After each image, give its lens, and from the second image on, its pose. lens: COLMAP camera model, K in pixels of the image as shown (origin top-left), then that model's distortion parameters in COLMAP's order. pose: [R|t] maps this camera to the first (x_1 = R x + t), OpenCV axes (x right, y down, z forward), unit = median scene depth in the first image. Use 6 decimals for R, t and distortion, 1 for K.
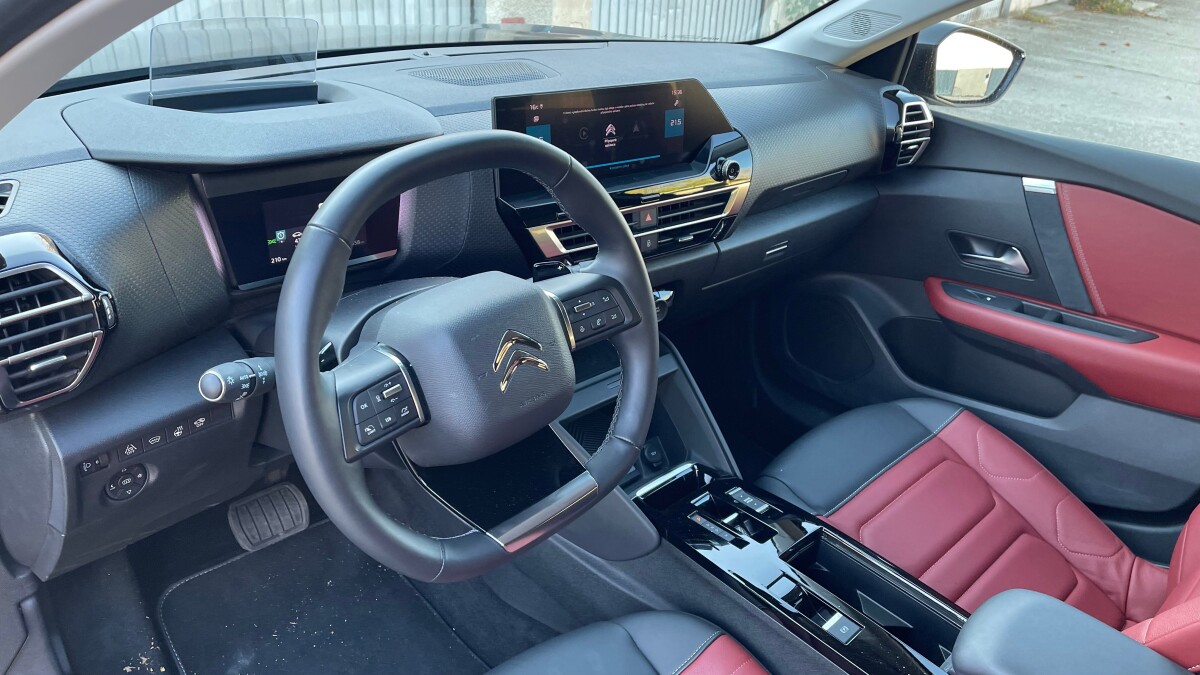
lens RADIAL K [[930.9, 0, 600.0], [0, 930.9, 337.5], [0, 0, 1]] dist [0.063863, 0.000279]
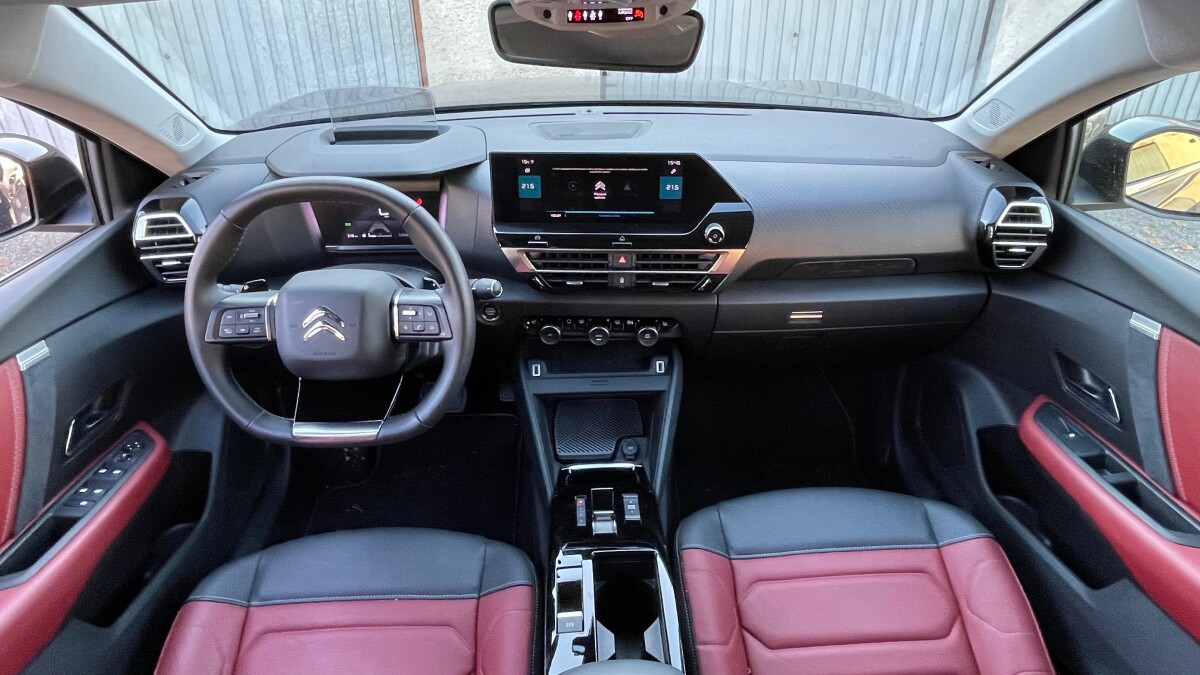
lens RADIAL K [[731.7, 0, 600.0], [0, 731.7, 337.5], [0, 0, 1]] dist [0.003994, 0.000640]
pose [[0.726125, 0.277431, -0.629106, 0.662042], [-0.242843, 0.959492, 0.142835, -0.159296], [0.643249, 0.049058, 0.764083, 0.239429]]
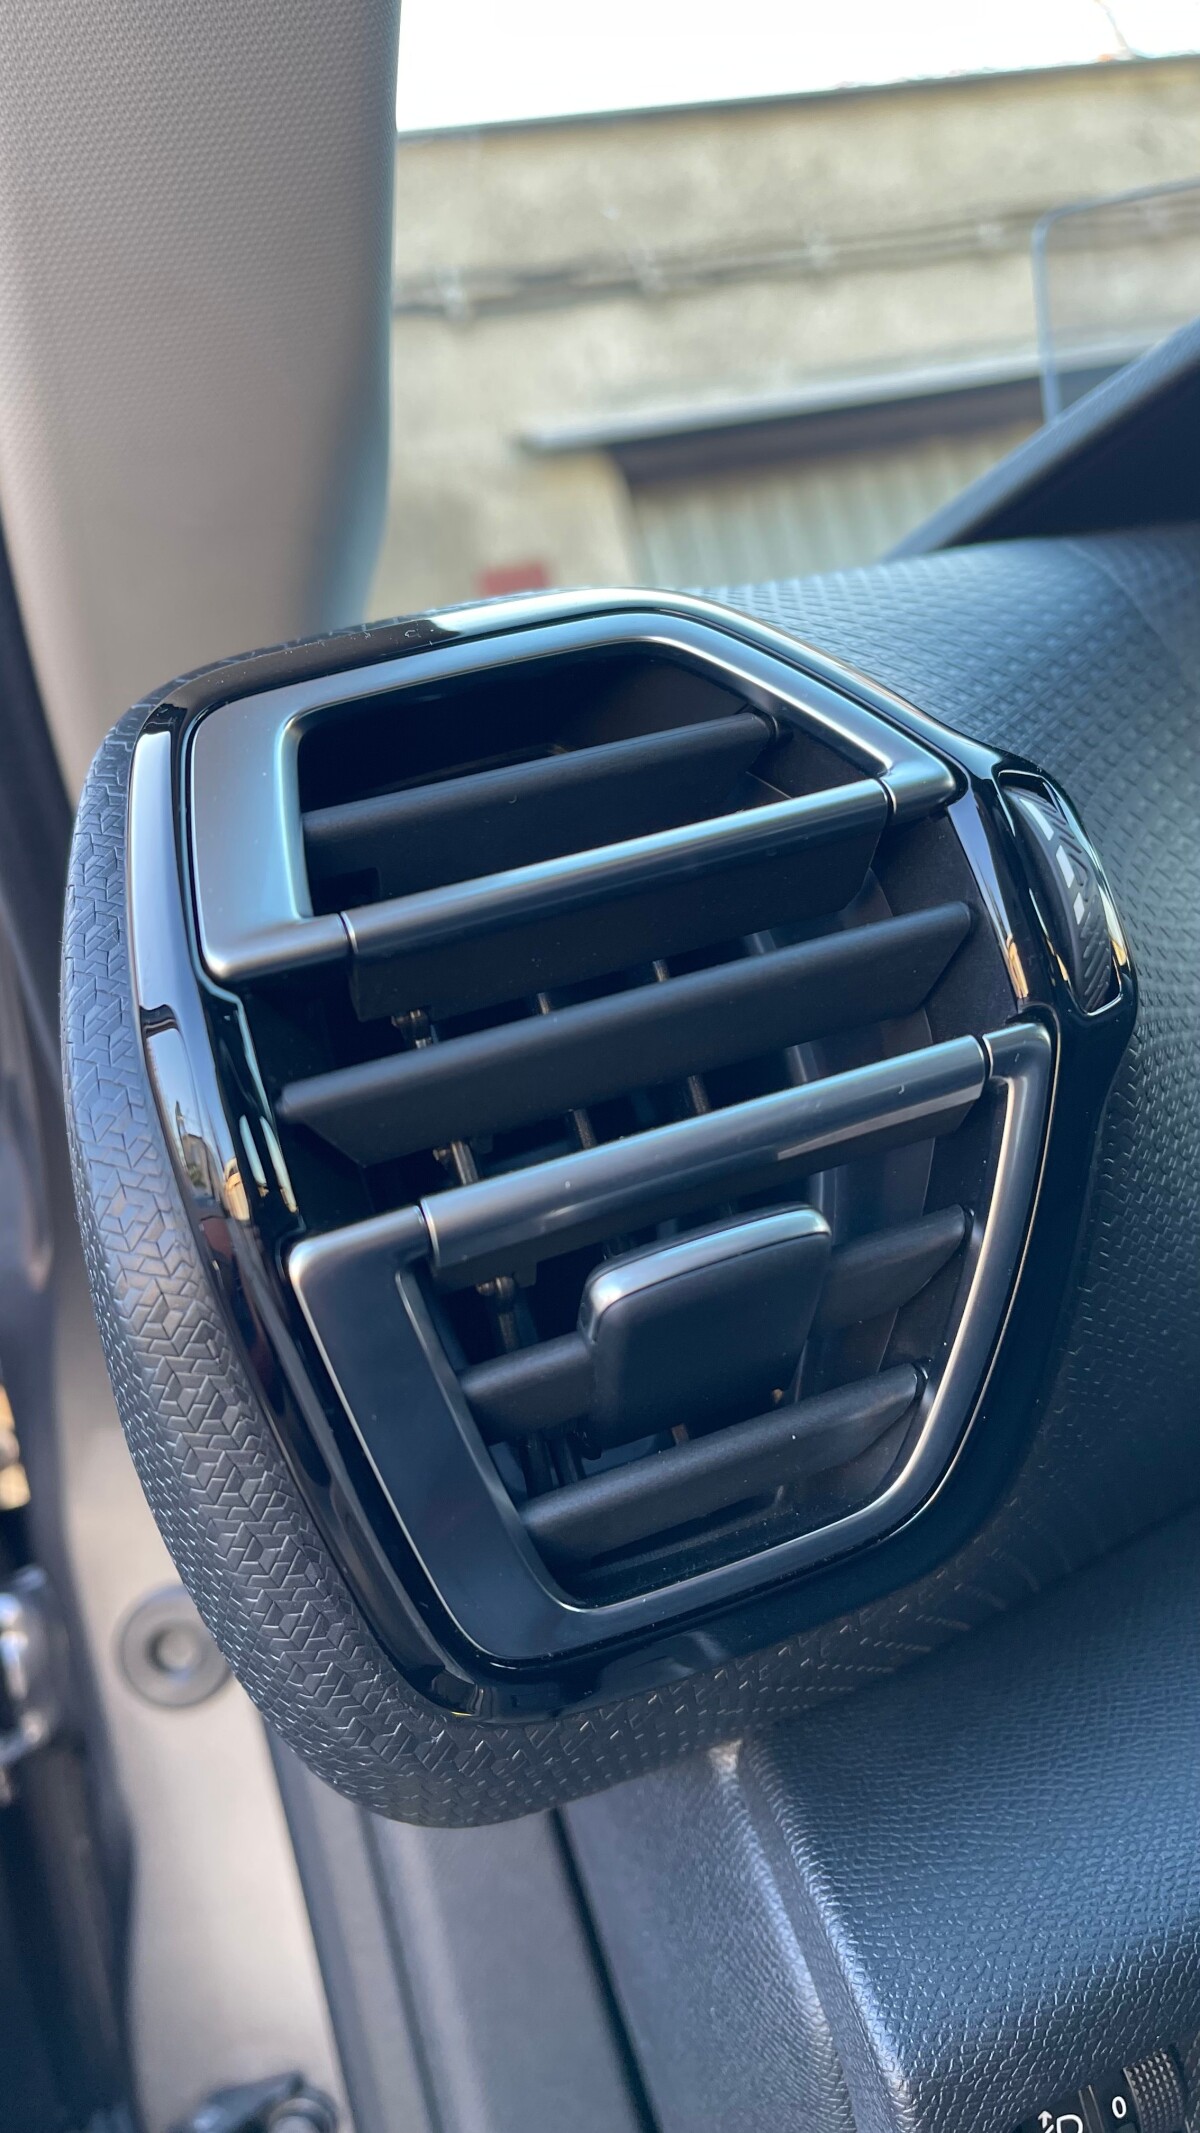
lens RADIAL K [[1654.6, 0, 600.0], [0, 1654.6, 1066.5], [0, 0, 1]] dist [0.063863, 0.000279]
pose [[0.776807, -0.259374, -0.573842, -0.272114], [0.041787, 0.930462, -0.363998, 0.048826], [0.628350, 0.258777, 0.733628, 0.488227]]
